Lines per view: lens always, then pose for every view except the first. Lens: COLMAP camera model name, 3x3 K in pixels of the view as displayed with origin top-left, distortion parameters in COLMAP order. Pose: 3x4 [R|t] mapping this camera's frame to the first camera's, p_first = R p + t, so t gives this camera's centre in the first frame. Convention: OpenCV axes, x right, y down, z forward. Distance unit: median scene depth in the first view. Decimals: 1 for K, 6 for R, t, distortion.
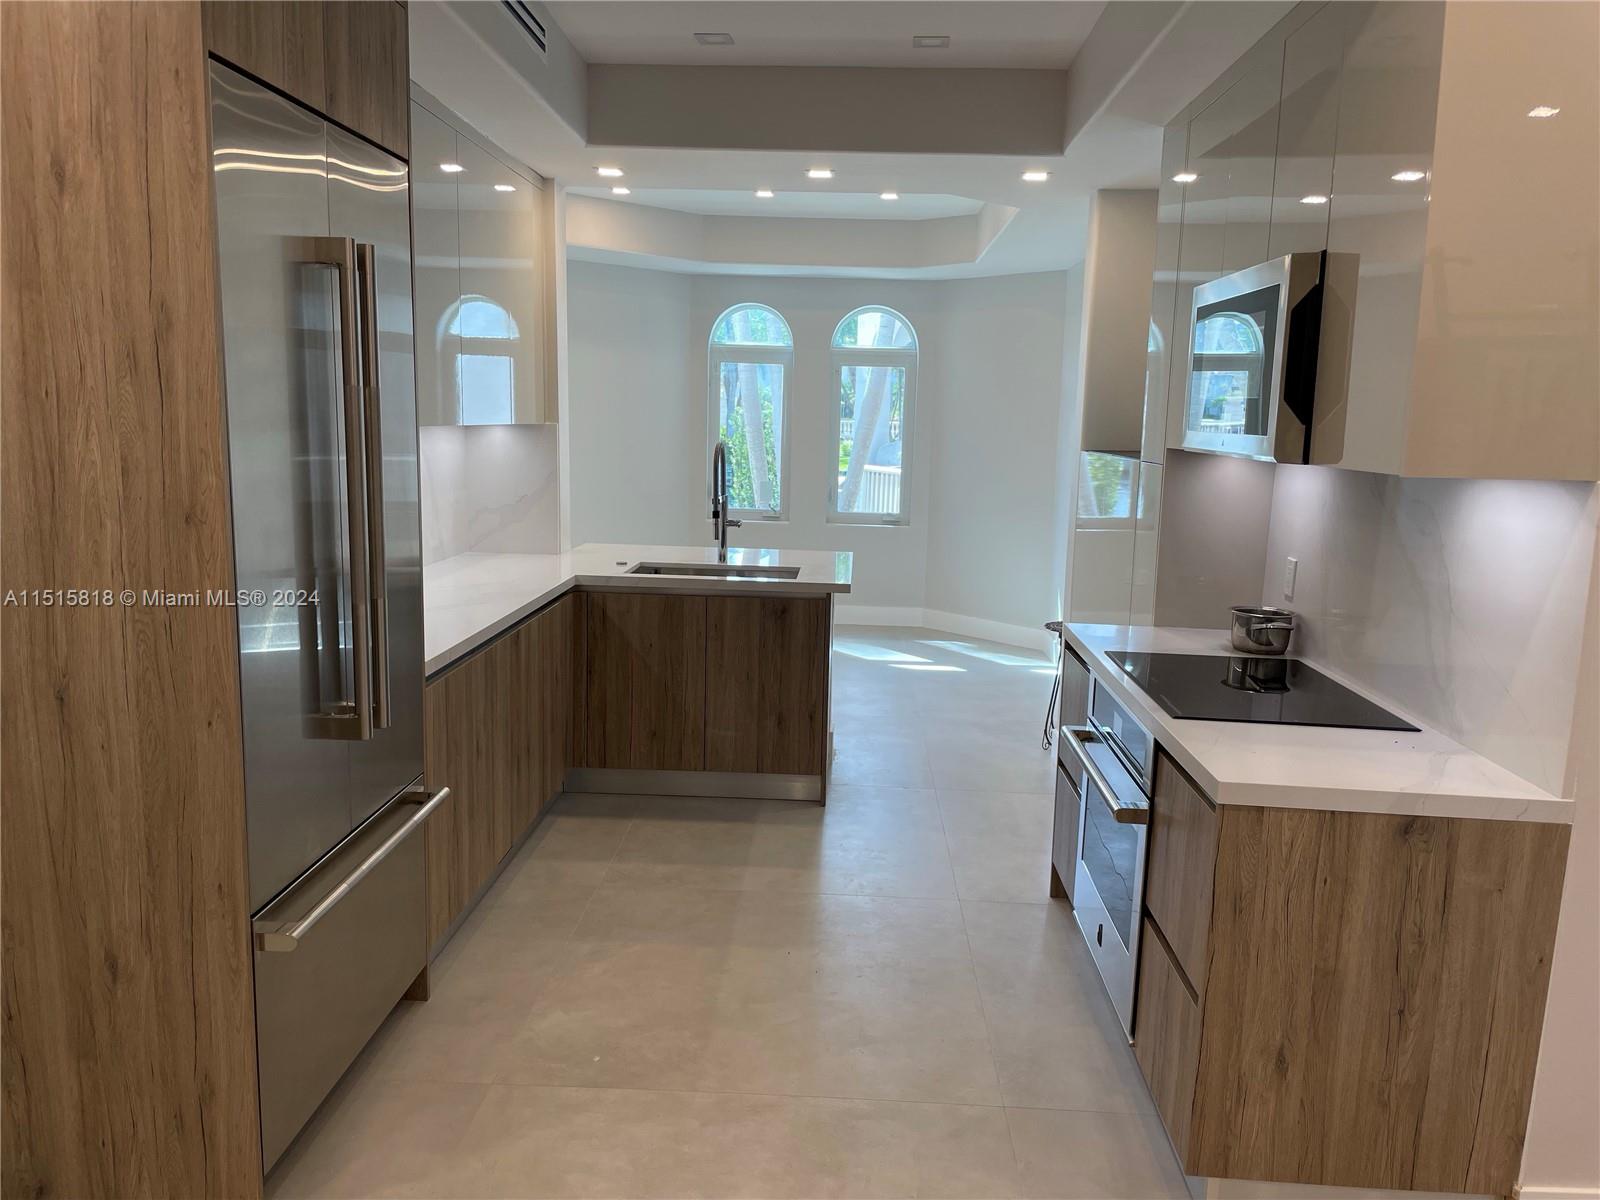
lens RADIAL K [[1202.8, 0, 801.1], [0, 1202.8, 599.2], [0, 0, 1]] dist [0.095361, -0.122225]
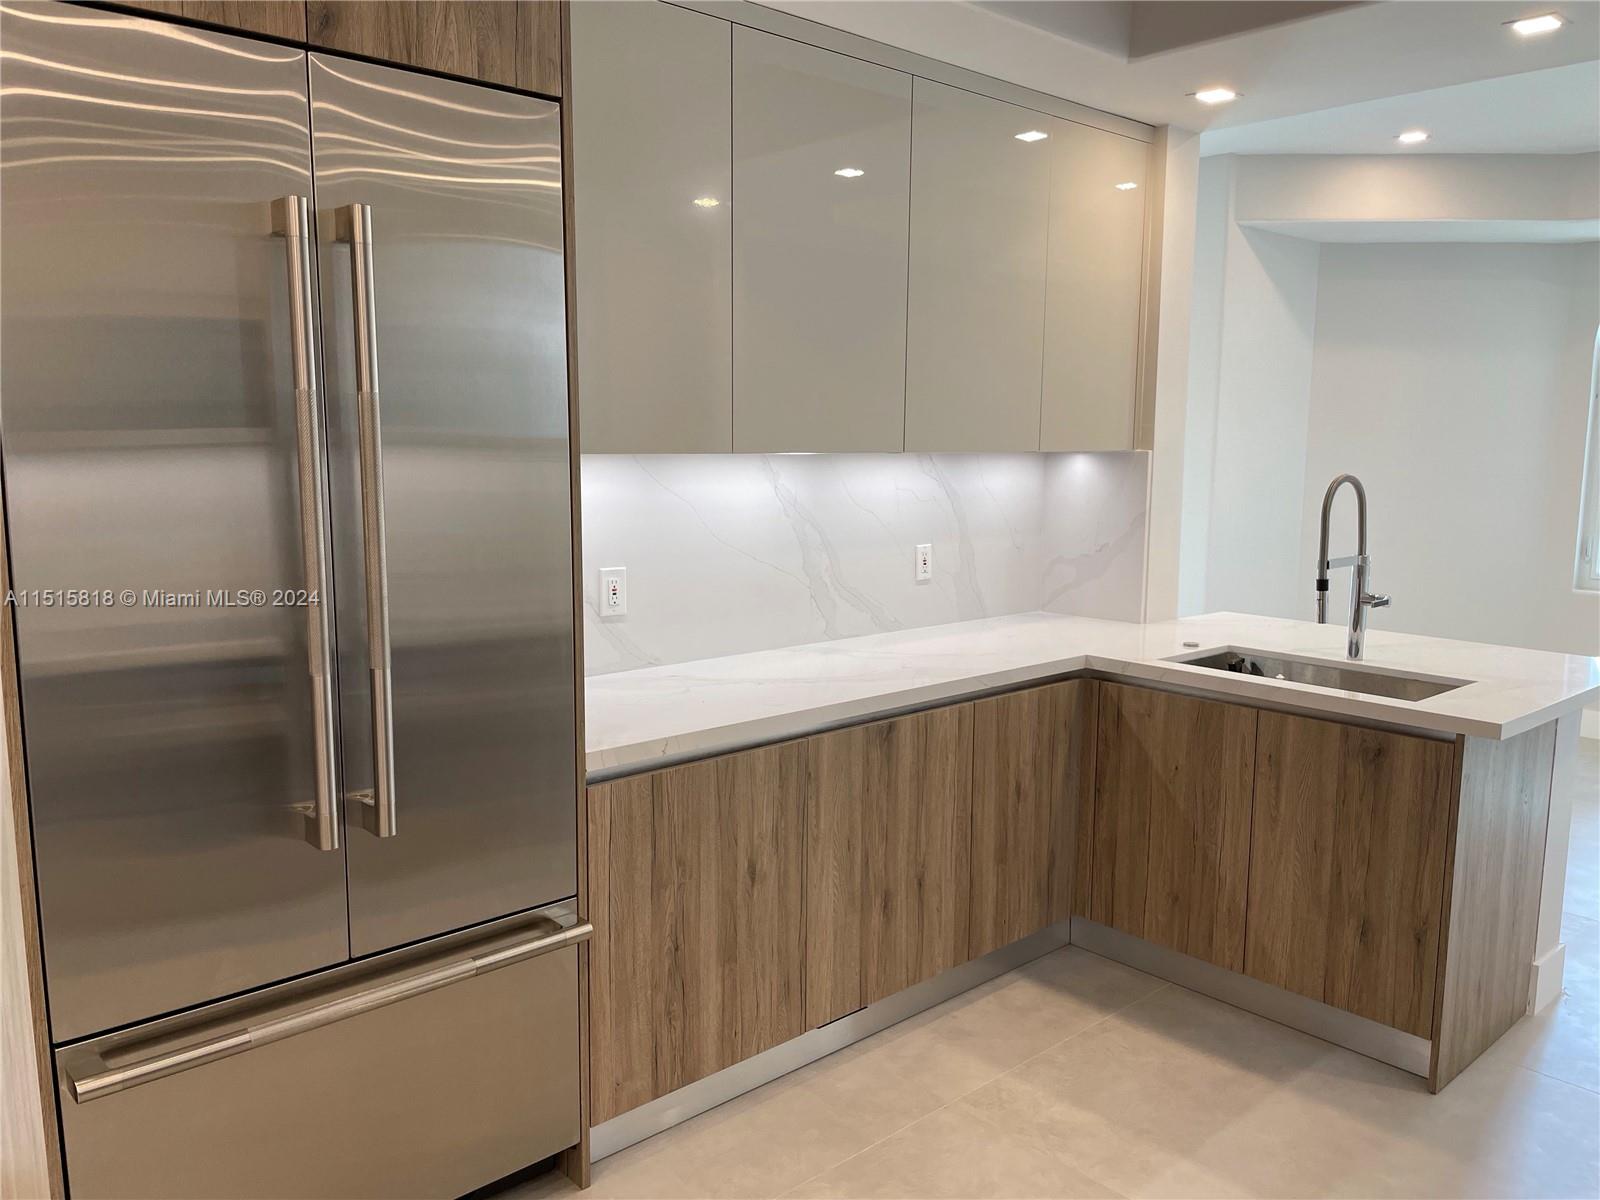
lens RADIAL K [[1220.8, 0, 806.8], [0, 1220.8, 601.8], [0, 0, 1]] dist [0.089001, -0.126106]
pose [[0.707686, 0.078834, -0.702115, 0.437448], [-0.100679, 0.994866, 0.010227, -0.087775], [0.699317, 0.063450, 0.711990, 0.720844]]
